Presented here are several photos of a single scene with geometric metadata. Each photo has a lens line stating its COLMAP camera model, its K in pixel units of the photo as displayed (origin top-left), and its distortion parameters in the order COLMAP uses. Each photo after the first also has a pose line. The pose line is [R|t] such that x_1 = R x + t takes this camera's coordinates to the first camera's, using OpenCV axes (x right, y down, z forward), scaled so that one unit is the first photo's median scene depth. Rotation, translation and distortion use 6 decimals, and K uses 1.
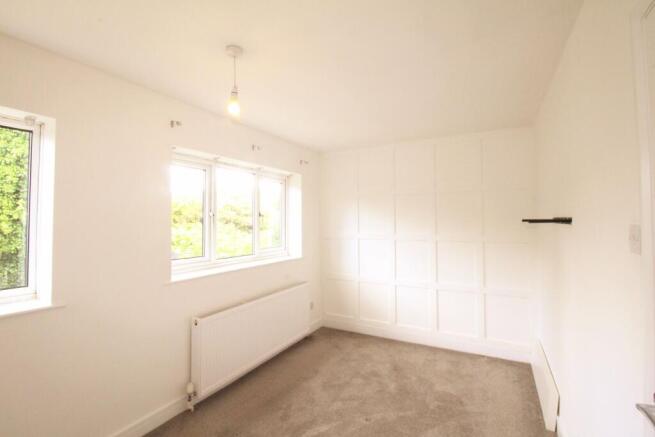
lens RADIAL K [[305.1, 0, 327.5], [0, 305.1, 218.5], [0, 0, 1]] dist [-0.028891, -0.000485]
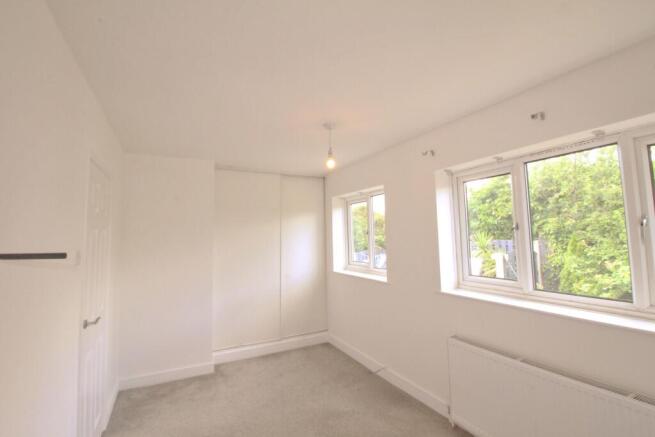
lens RADIAL K [[305.1, 0, 327.5], [0, 305.1, 218.5], [0, 0, 1]] dist [-0.028891, -0.000485]
pose [[-0.571160, -0.028878, -0.820330, 0.647352], [0.032195, 0.997824, -0.057542, -0.009998], [0.820207, -0.059277, -0.568988, 1.296915]]
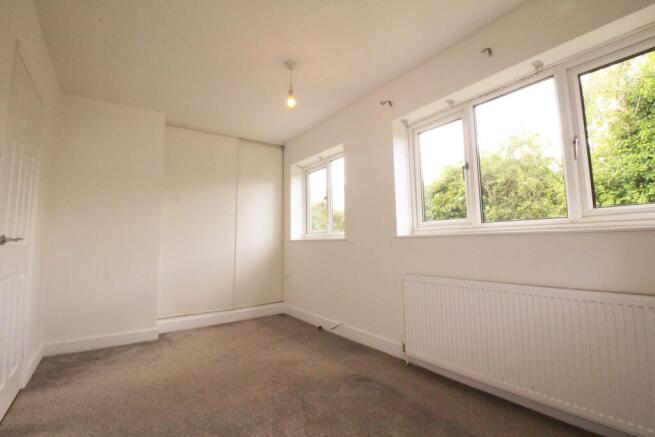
lens RADIAL K [[306.4, 0, 327.5], [0, 306.4, 218.5], [0, 0, 1]] dist [-0.023568, -0.000938]
pose [[-0.453179, -0.057584, -0.889558, 0.631667], [0.022452, 0.996857, -0.075968, 0.221458], [0.891137, -0.054399, -0.450462, 1.278315]]
